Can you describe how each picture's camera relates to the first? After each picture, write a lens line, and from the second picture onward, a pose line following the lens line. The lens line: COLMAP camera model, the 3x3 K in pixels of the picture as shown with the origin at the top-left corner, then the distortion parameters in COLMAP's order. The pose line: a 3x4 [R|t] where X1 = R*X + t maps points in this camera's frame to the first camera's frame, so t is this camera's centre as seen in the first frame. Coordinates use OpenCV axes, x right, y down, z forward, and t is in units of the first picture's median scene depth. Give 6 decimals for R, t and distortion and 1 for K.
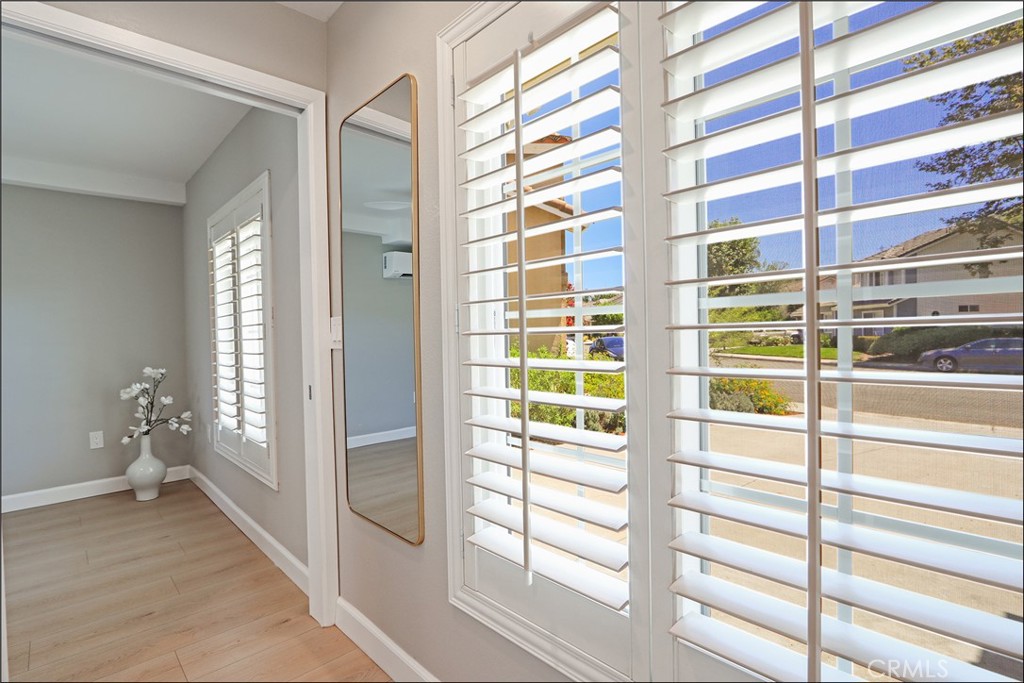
lens RADIAL K [[502.2, 0, 507.8], [0, 502.2, 339.1], [0, 0, 1]] dist [-0.014059, 0.000929]
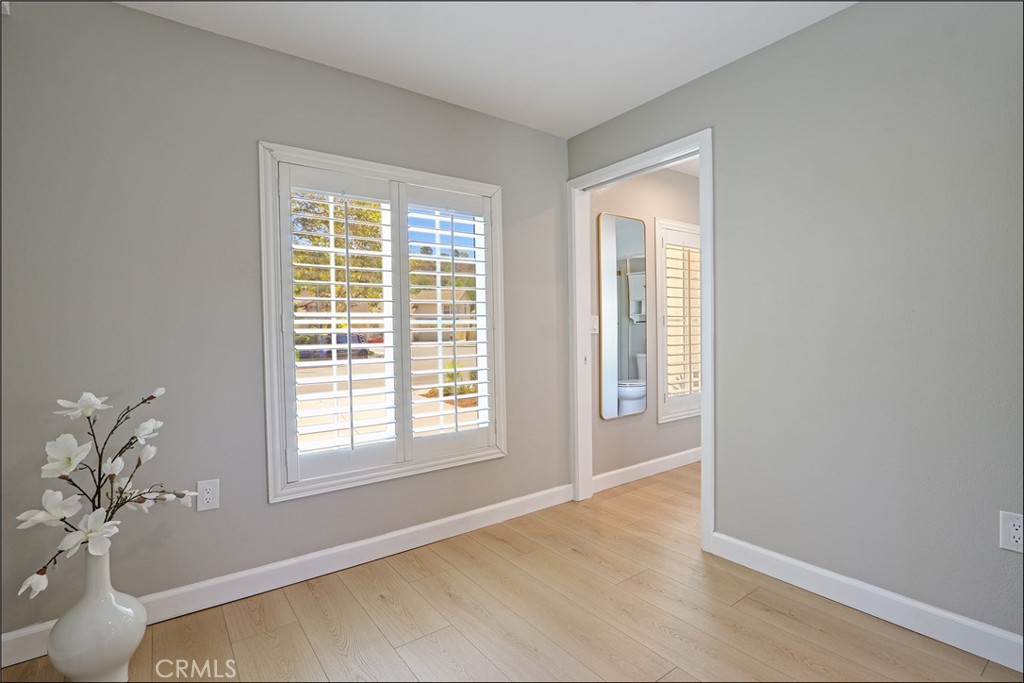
lens RADIAL K [[491.7, 0, 509.5], [0, 491.7, 340.5], [0, 0, 1]] dist [-0.018372, 0.000469]
pose [[0.102087, -0.005386, 0.994761, -1.109575], [0.027332, 0.999623, 0.002607, 0.020970], [-0.994400, 0.026923, 0.102195, 0.588723]]
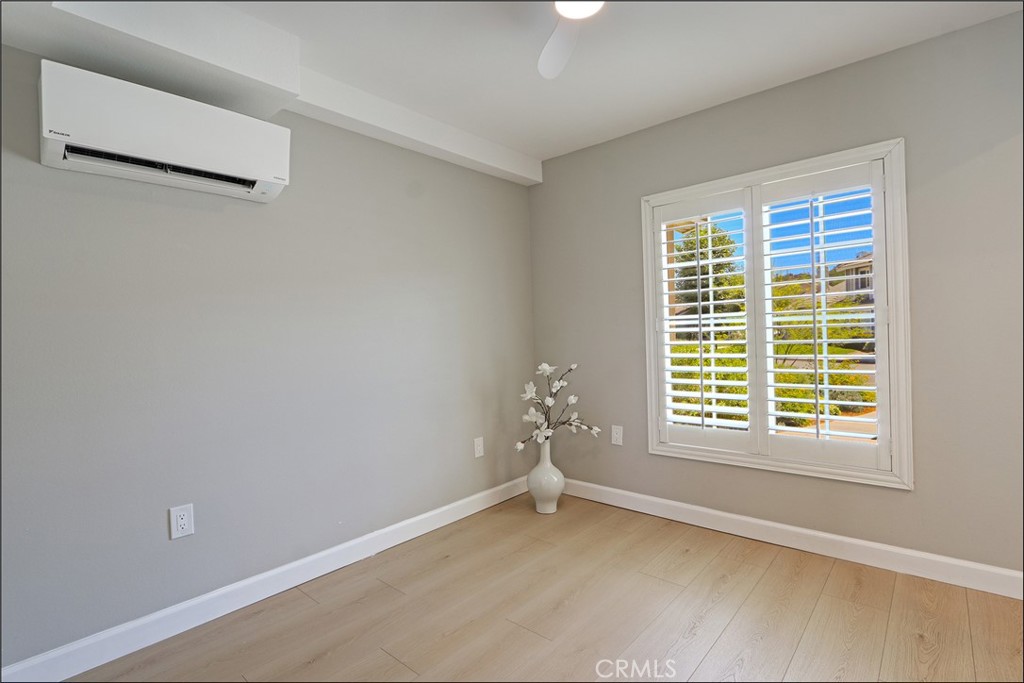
lens RADIAL K [[491.7, 0, 509.5], [0, 491.7, 340.5], [0, 0, 1]] dist [-0.018372, 0.000469]
pose [[0.995130, -0.014517, 0.097501, -0.869830], [0.014969, 0.999880, -0.003908, 0.019557], [-0.097432, 0.005348, 0.995228, 0.135737]]
